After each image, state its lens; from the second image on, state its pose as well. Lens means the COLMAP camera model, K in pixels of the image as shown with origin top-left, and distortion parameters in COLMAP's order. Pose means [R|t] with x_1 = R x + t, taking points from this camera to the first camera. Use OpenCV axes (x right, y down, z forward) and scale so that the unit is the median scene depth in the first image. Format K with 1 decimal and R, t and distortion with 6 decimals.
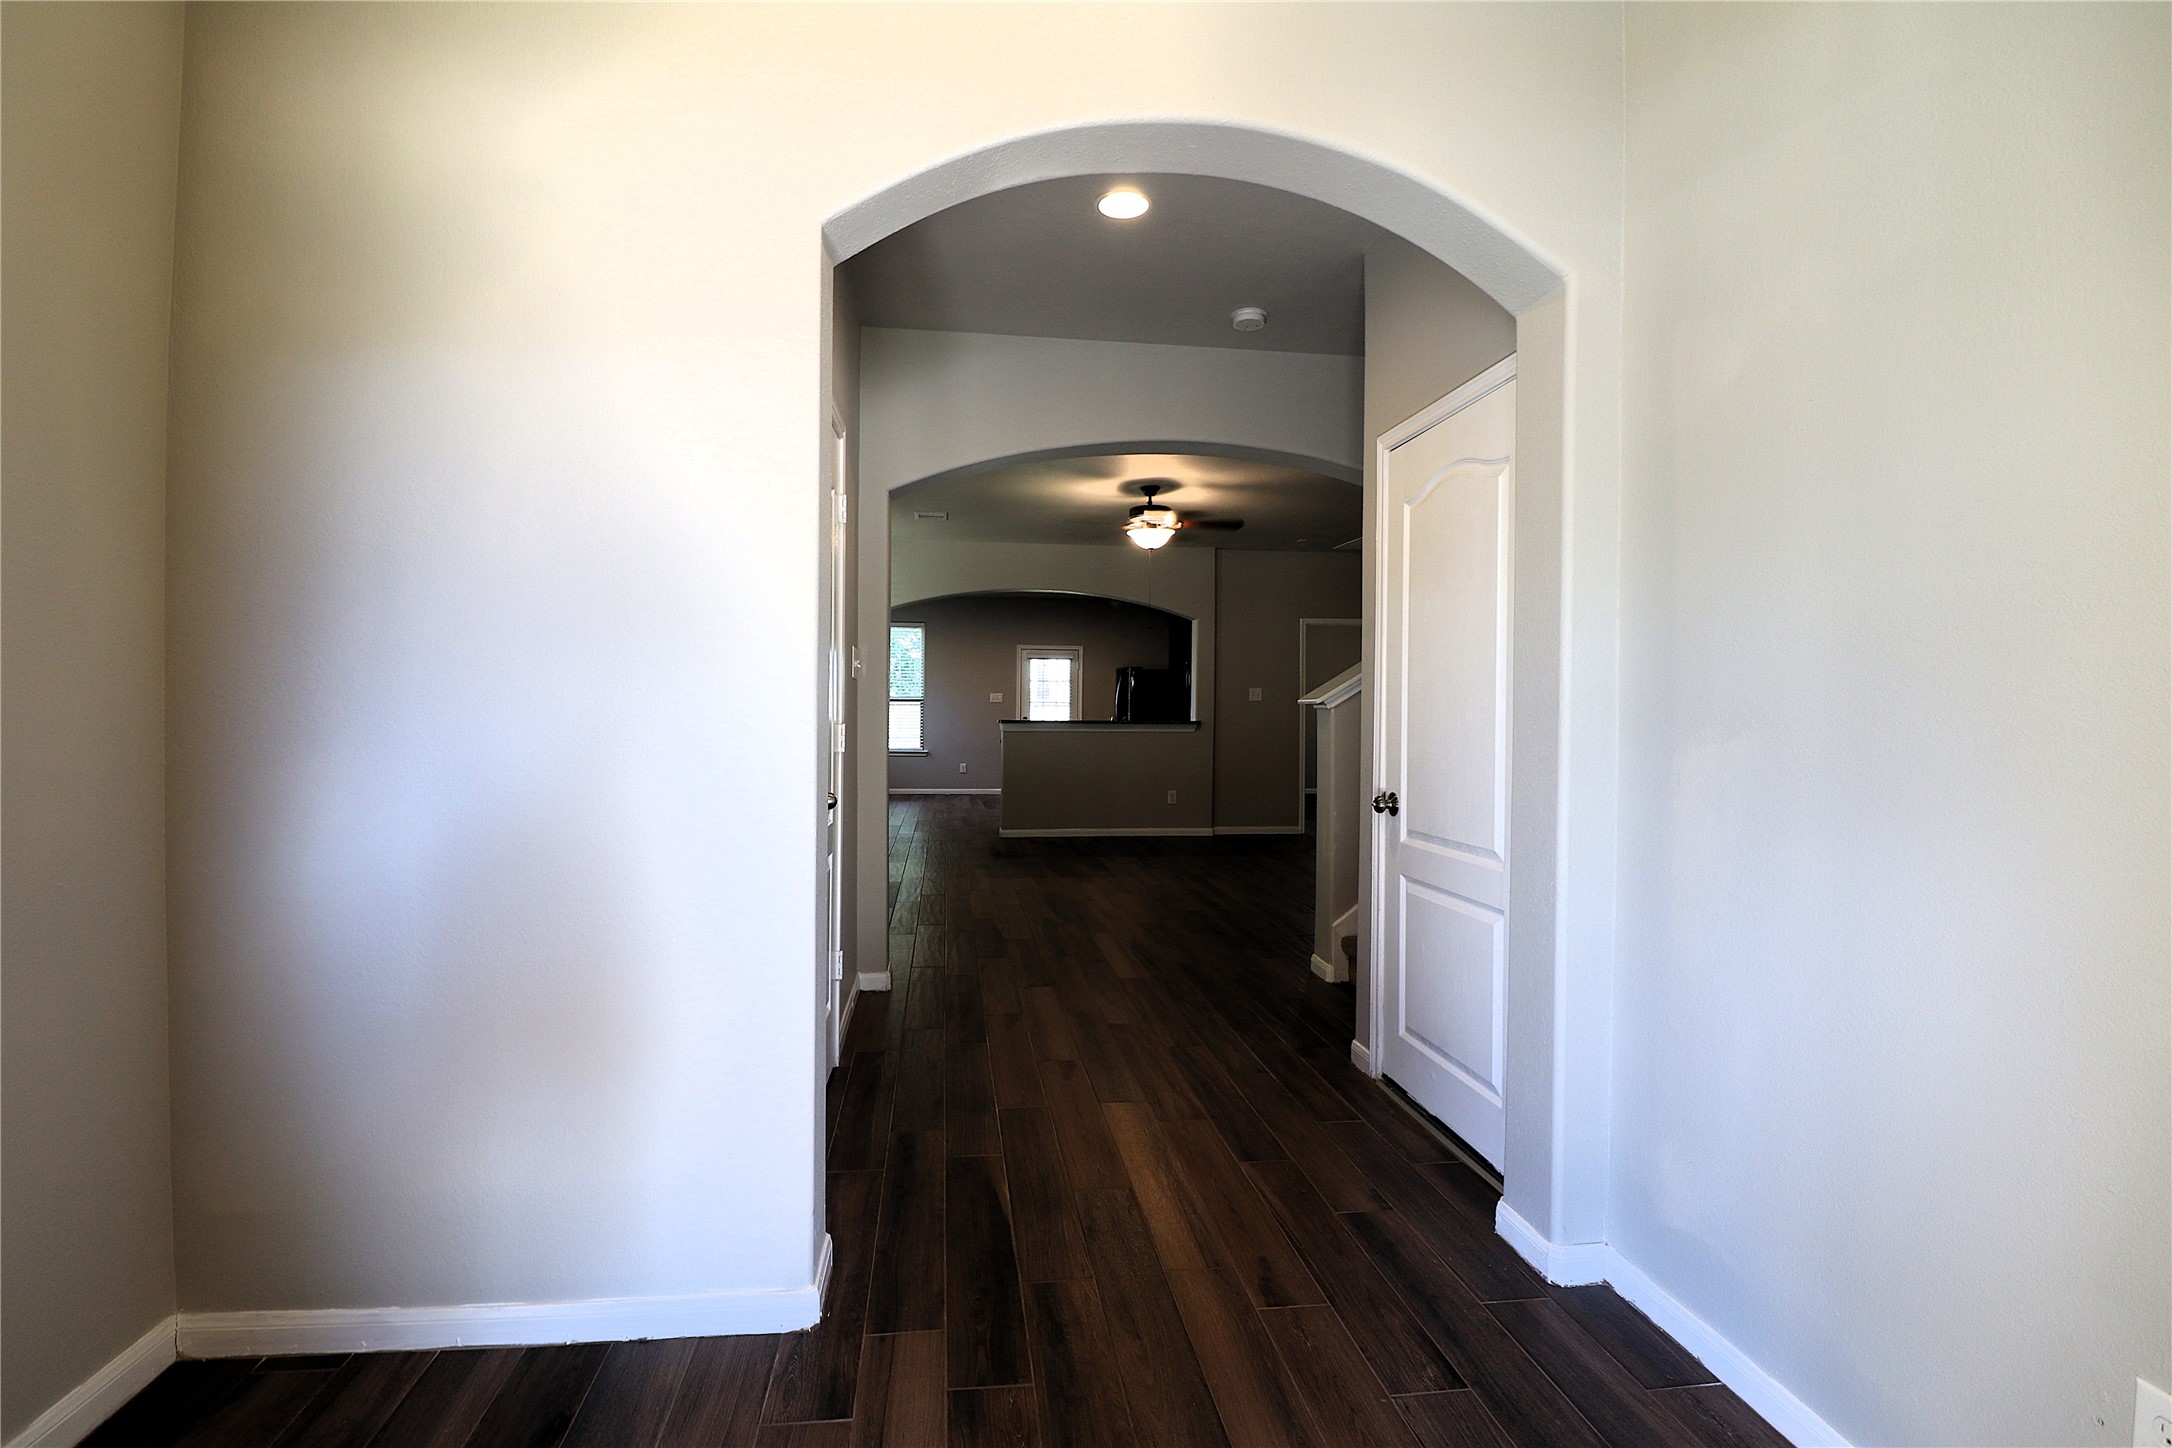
lens RADIAL K [[1001.7, 0, 1071.0], [0, 1001.7, 712.8], [0, 0, 1]] dist [-0.002849, -0.011960]
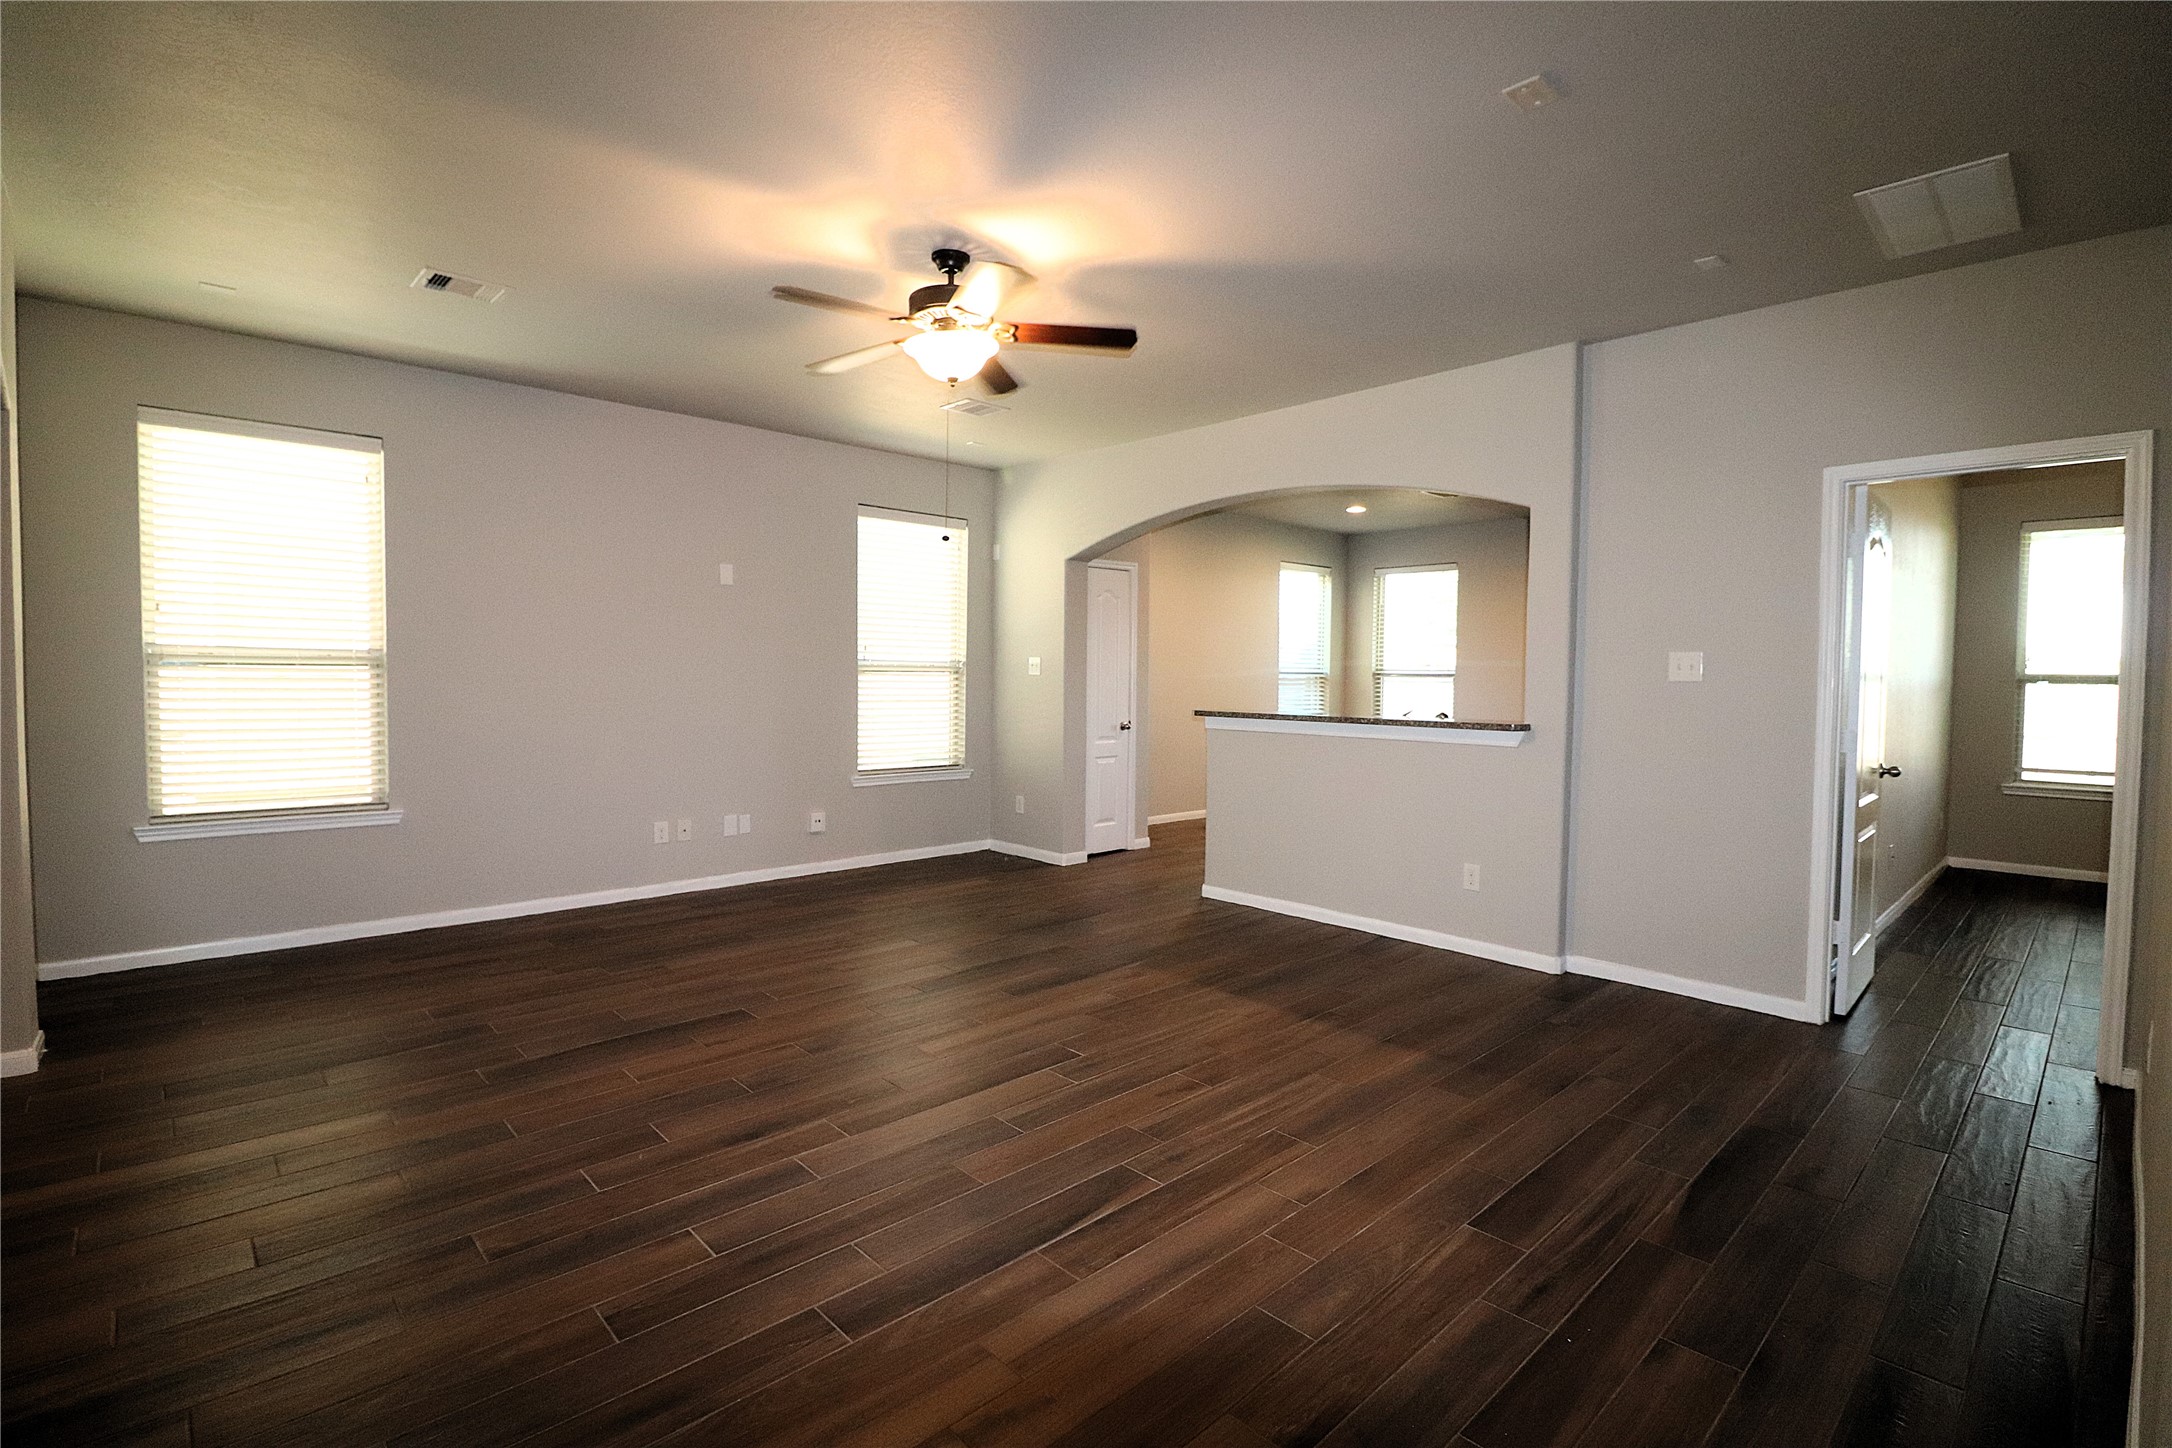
lens RADIAL K [[1001.7, 0, 1071.0], [0, 1001.7, 712.8], [0, 0, 1]] dist [-0.002849, -0.011960]
pose [[0.583760, 0.029848, -0.811377, 0.380349], [-0.006209, 0.999459, 0.032300, -0.010909], [0.811902, -0.013818, 0.583630, 0.550595]]
